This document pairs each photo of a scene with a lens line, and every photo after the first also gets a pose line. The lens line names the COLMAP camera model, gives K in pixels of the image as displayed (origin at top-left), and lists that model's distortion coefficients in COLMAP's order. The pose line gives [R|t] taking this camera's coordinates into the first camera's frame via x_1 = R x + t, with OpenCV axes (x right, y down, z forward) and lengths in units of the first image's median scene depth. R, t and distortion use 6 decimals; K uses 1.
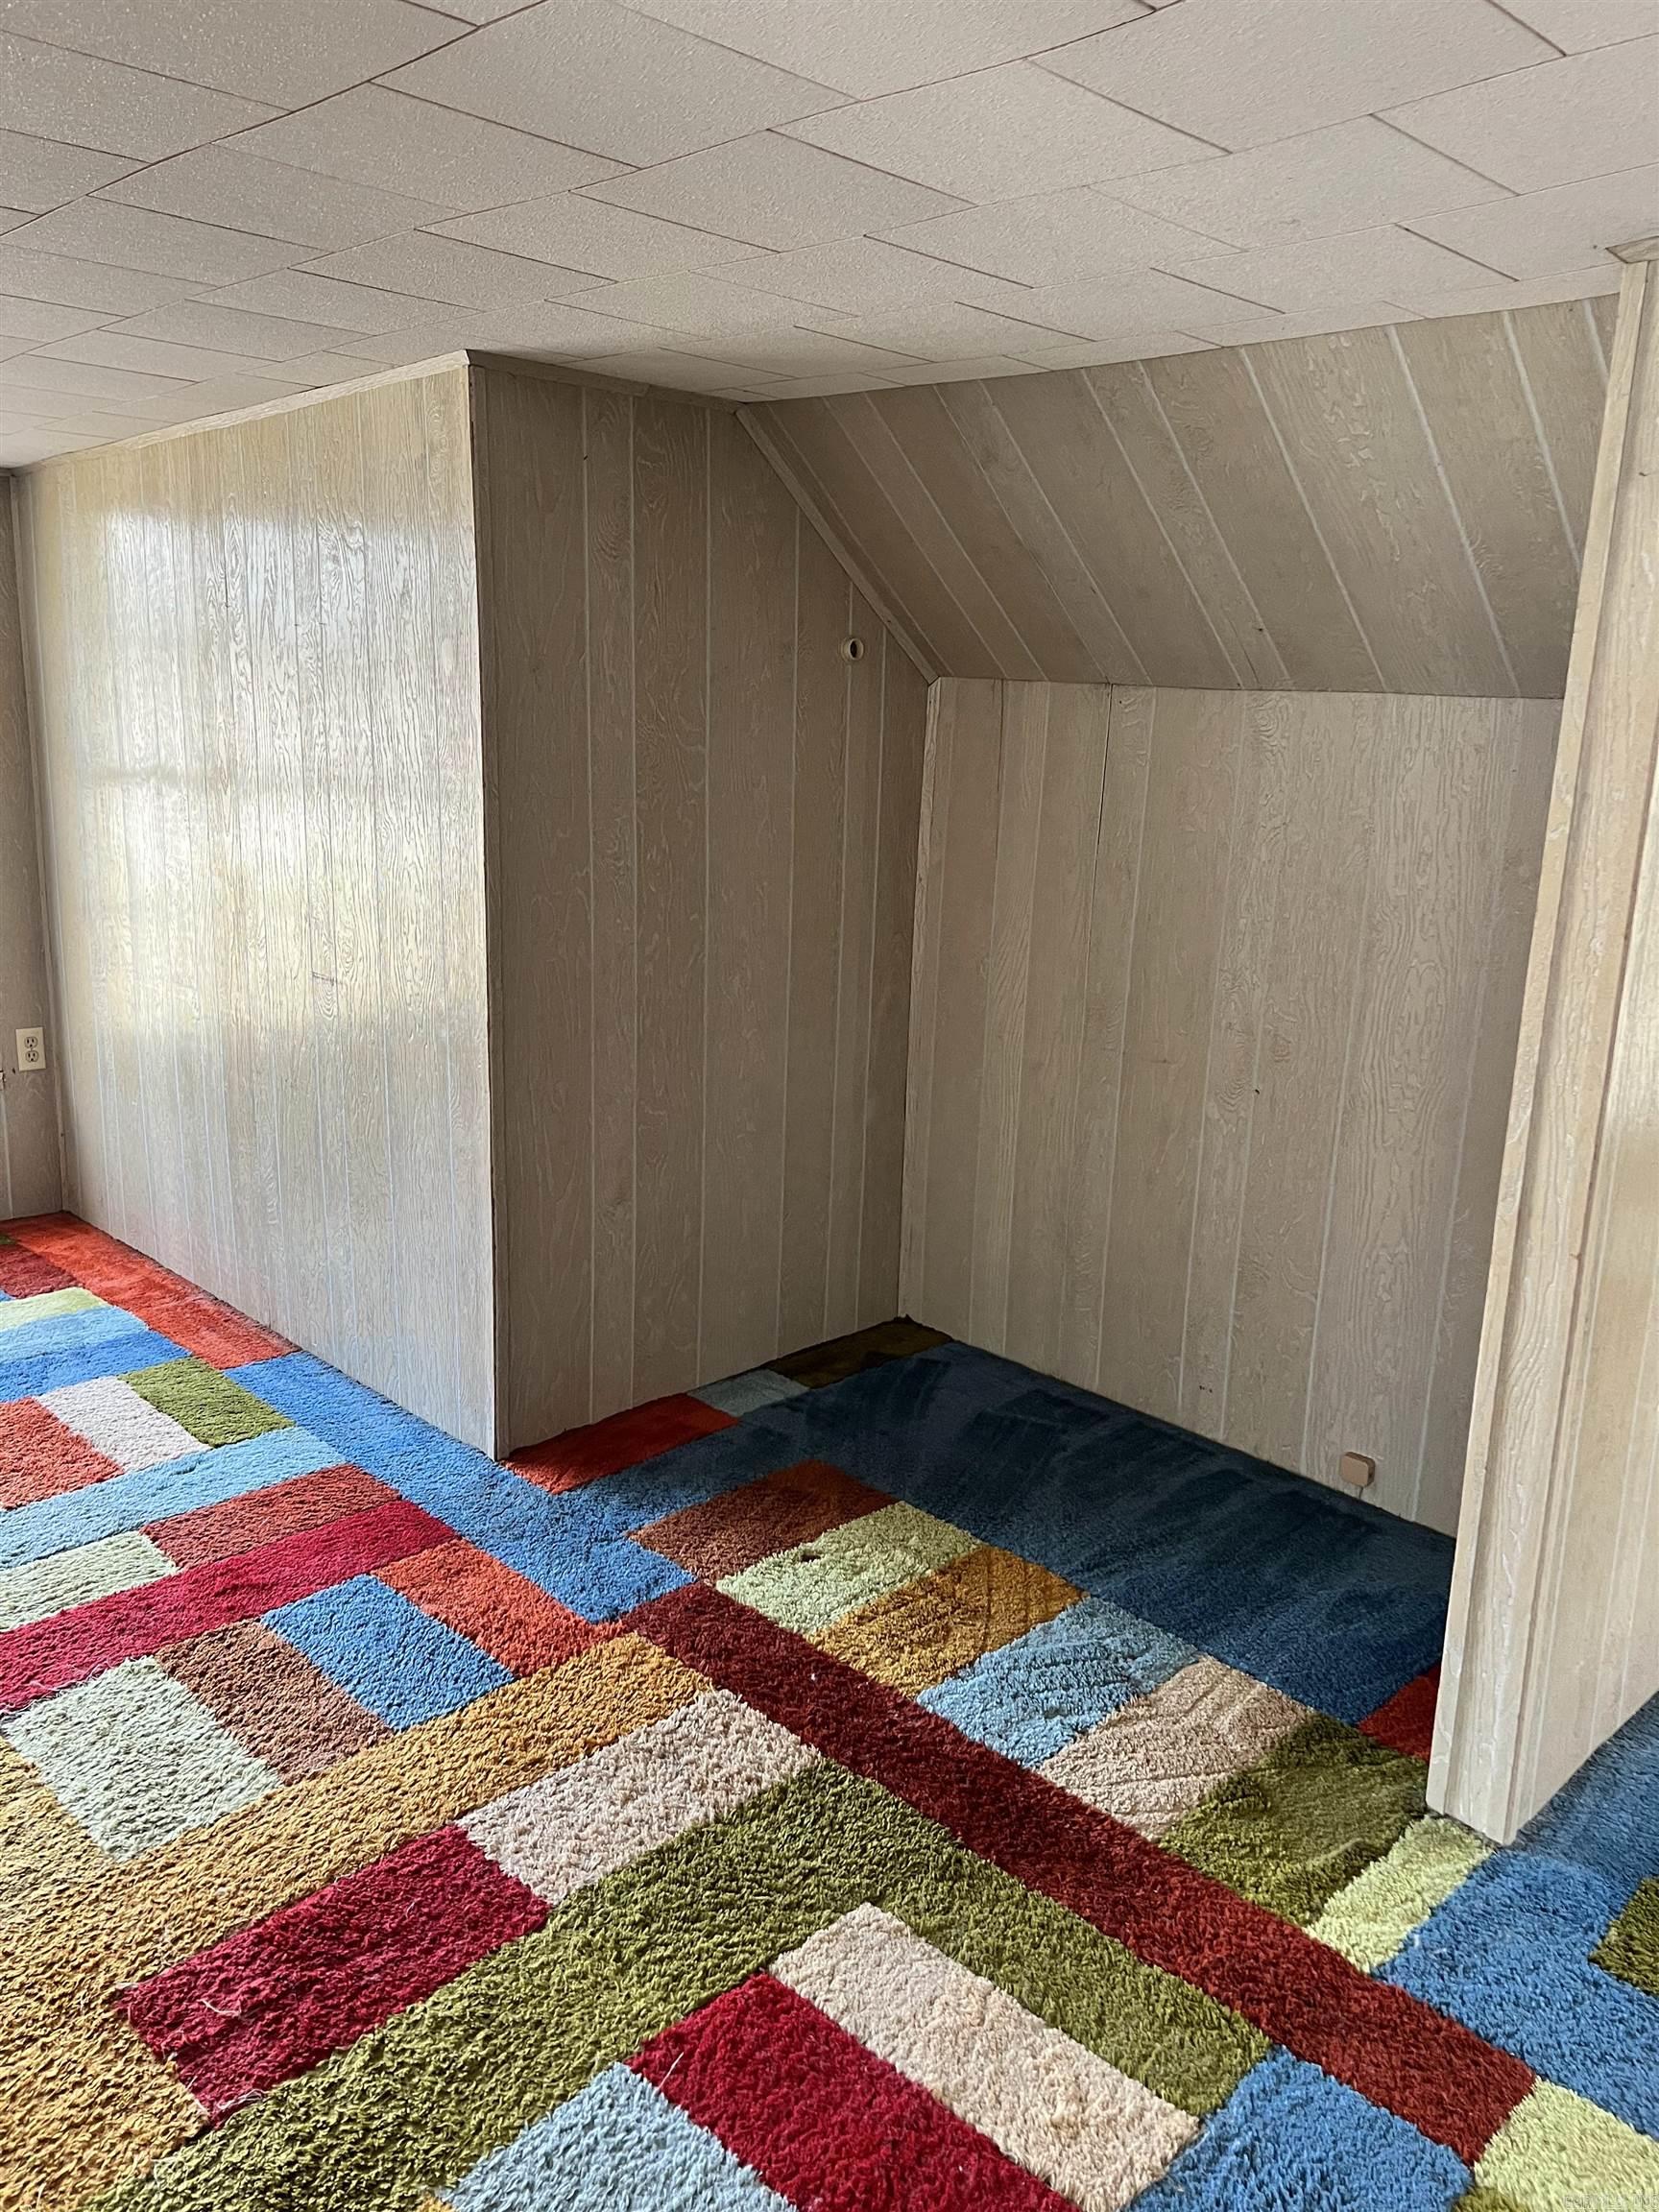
lens RADIAL K [[1656.2, 0, 821.9], [0, 1656.2, 1093.9], [0, 0, 1]] dist [0.062142, -0.066426]
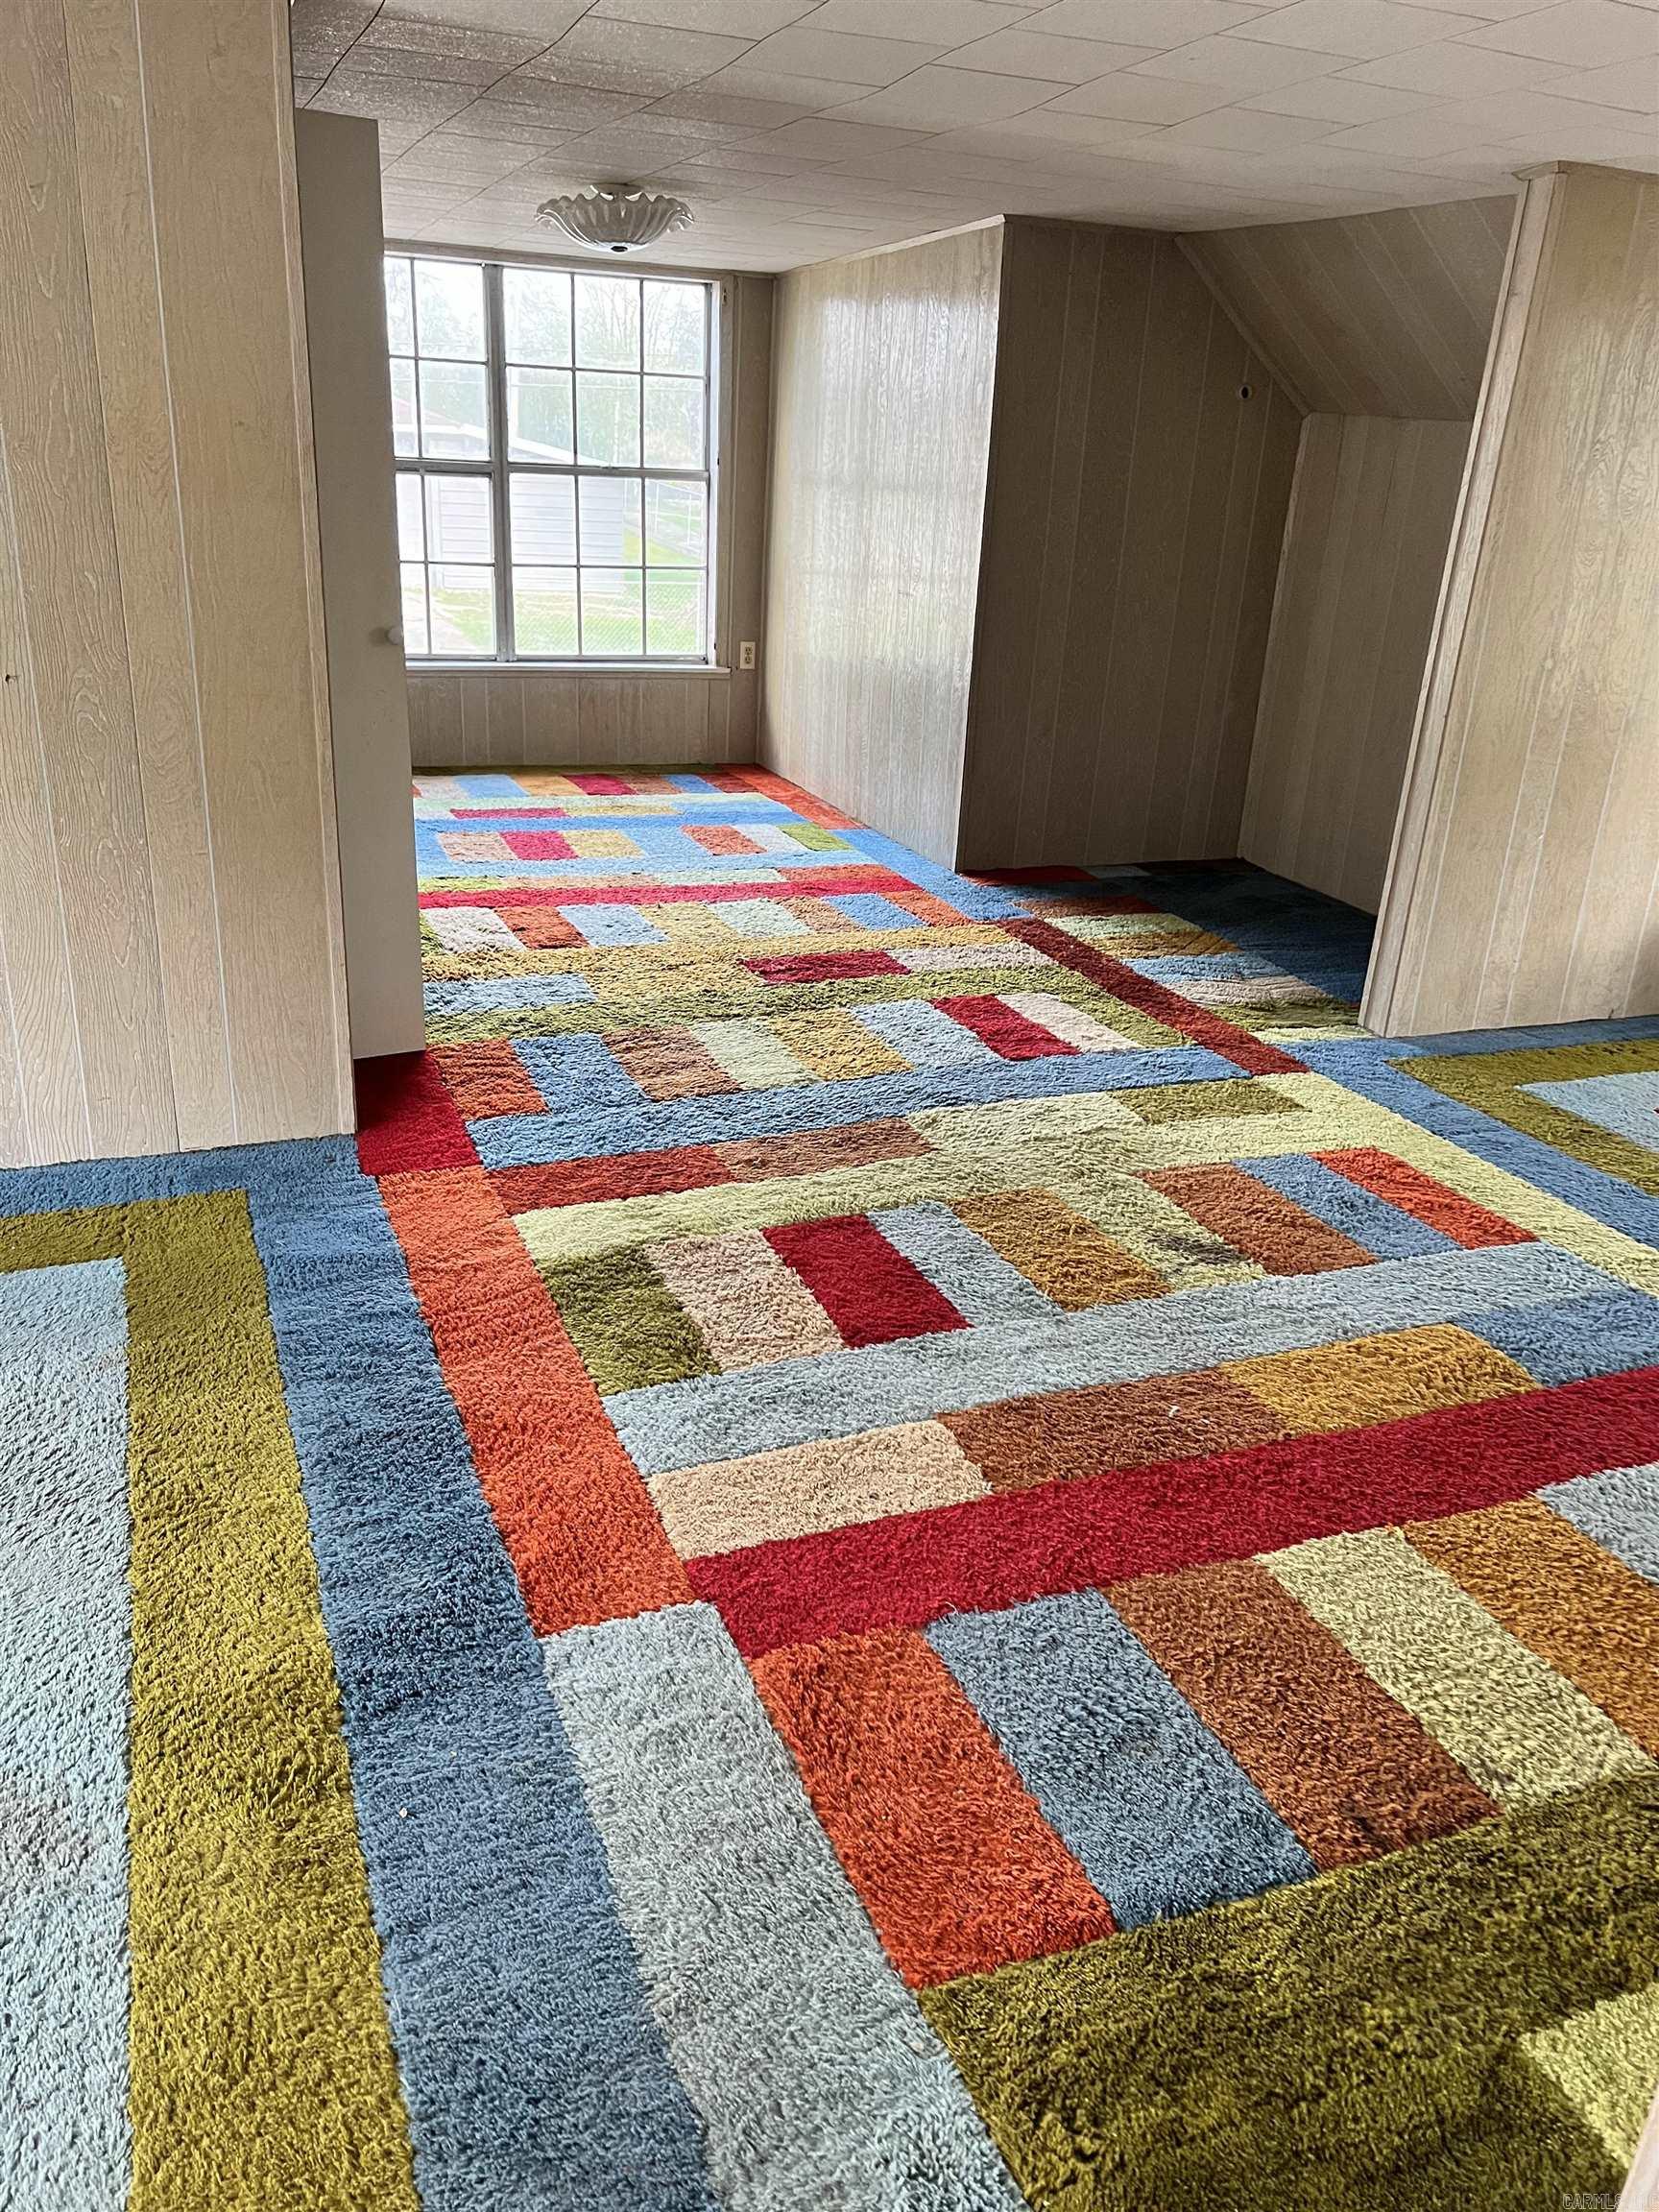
lens RADIAL K [[1656.2, 0, 840.2], [0, 1656.2, 1116.9], [0, 0, 1]] dist [0.062142, -0.066426]
pose [[0.921006, 0.165956, -0.352430, 0.396764], [-0.114868, 0.980185, 0.161376, 0.224344], [0.372228, -0.108145, 0.921819, -0.788488]]
